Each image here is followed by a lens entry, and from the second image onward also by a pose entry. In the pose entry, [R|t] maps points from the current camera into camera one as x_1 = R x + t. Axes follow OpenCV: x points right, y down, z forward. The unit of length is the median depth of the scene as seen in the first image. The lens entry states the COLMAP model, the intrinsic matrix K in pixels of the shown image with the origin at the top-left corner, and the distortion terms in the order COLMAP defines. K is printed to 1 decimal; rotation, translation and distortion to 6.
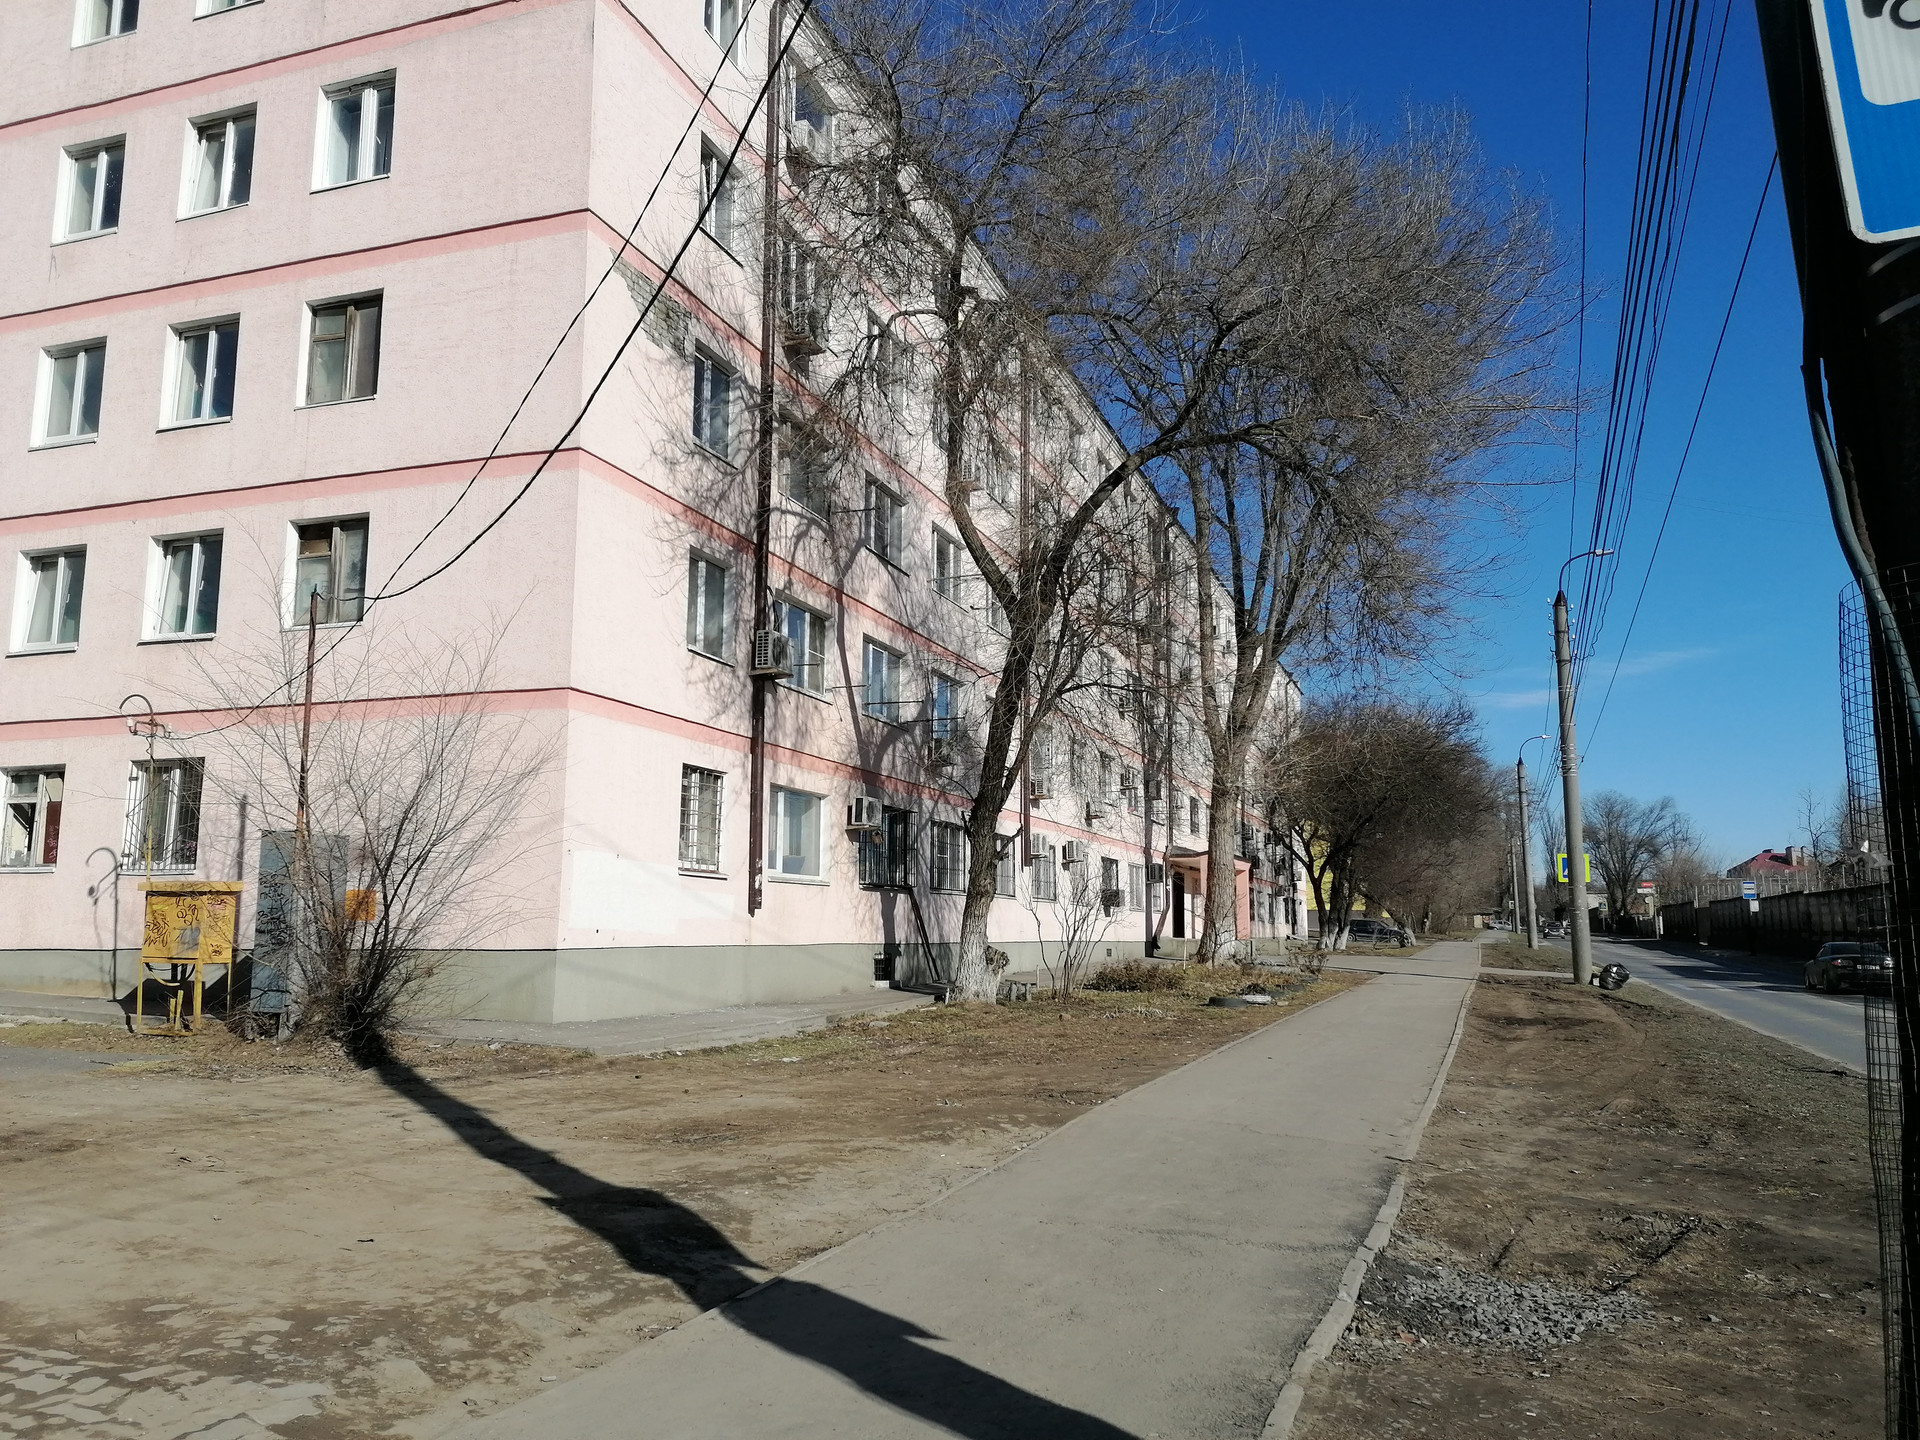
lens RADIAL K [[1398.7, 0, 954.9], [0, 1398.7, 716.4], [0, 0, 1]] dist [0.108012, -0.123528]
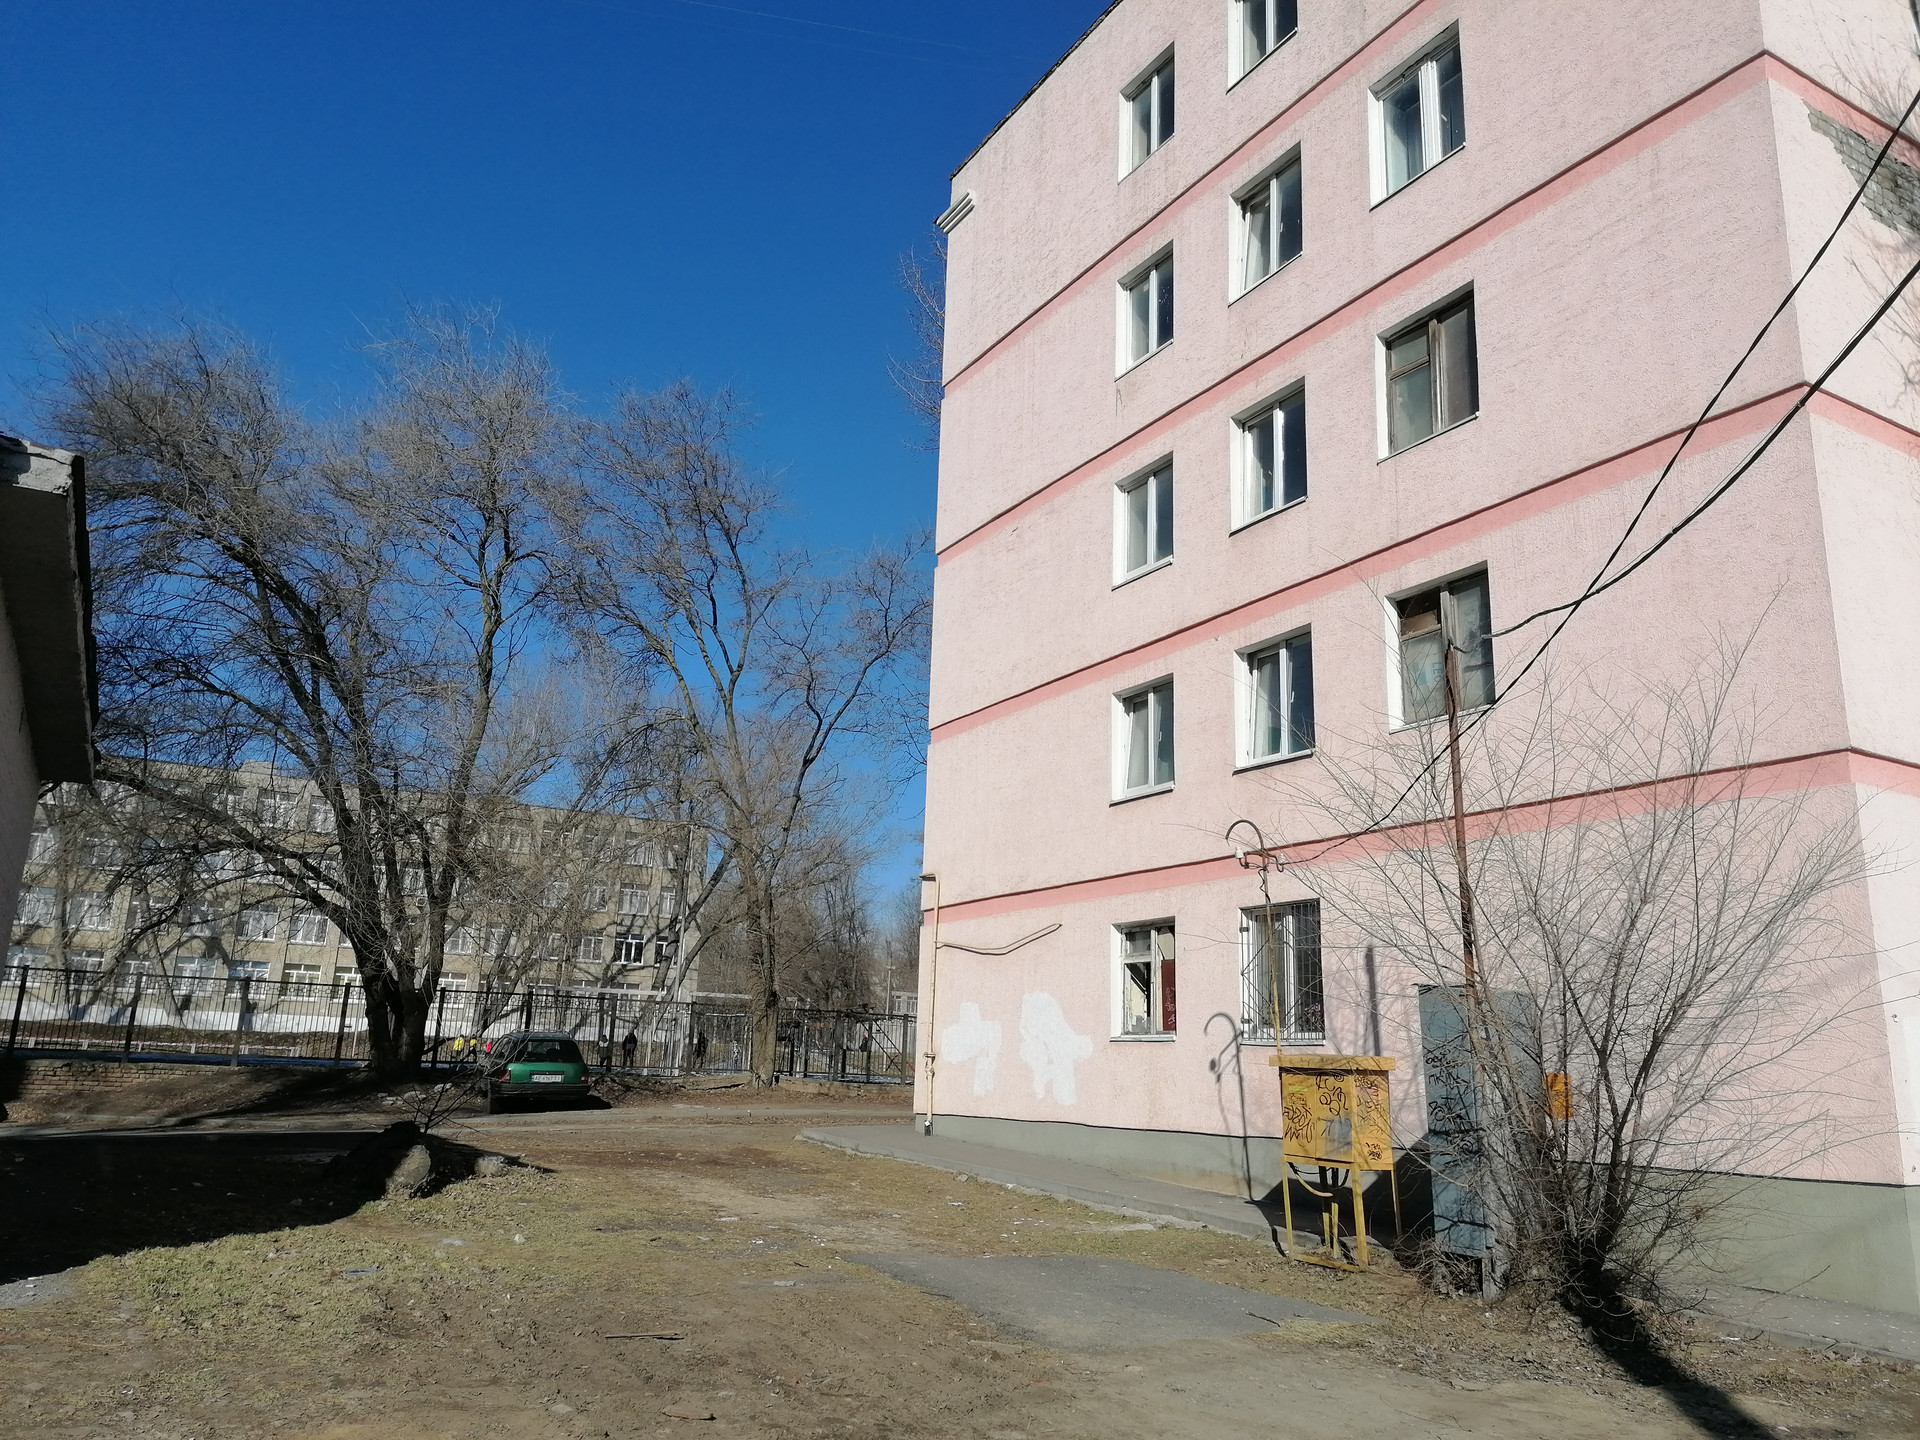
lens RADIAL K [[1398.7, 0, 954.9], [0, 1398.7, 716.4], [0, 0, 1]] dist [0.108012, -0.123528]
pose [[0.761429, -0.142187, -0.632462, -0.156439], [0.065135, 0.987492, -0.143586, 0.027093], [0.644968, 0.068135, 0.761166, 0.240190]]
